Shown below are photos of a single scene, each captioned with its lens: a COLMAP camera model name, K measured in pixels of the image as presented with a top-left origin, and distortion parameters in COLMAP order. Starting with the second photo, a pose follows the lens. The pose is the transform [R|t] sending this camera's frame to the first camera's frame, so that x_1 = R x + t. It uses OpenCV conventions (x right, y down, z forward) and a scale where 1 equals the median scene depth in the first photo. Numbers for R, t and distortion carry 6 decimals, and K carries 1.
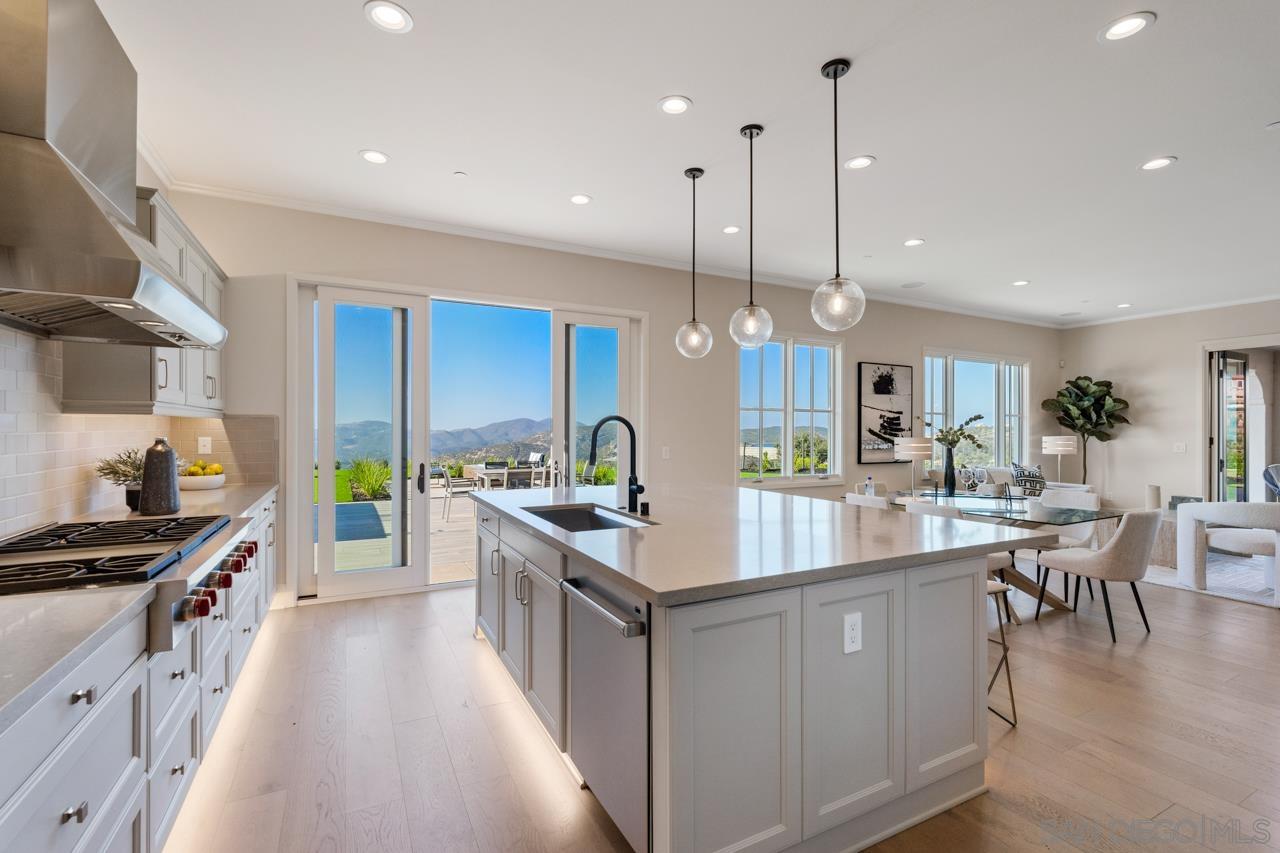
lens RADIAL K [[570.1, 0, 643.9], [0, 570.1, 429.1], [0, 0, 1]] dist [0.001836, 0.000456]
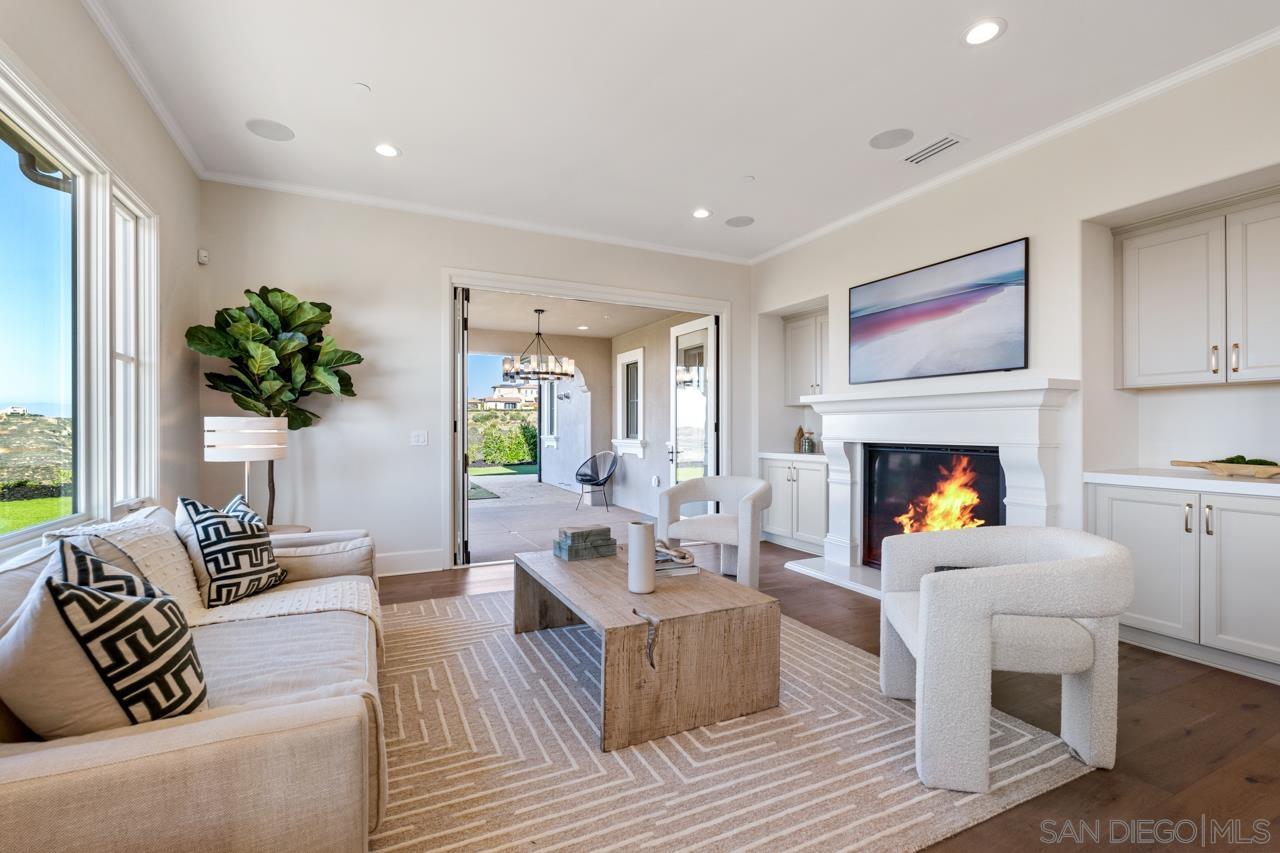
lens RADIAL K [[570.1, 0, 639.3], [0, 570.1, 424.9], [0, 0, 1]] dist [0.001836, 0.000456]
pose [[0.038670, 0.000968, 0.999252, 0.329005], [-0.003766, 0.999993, -0.000823, 0.017857], [-0.999245, -0.003731, 0.038673, 0.698640]]
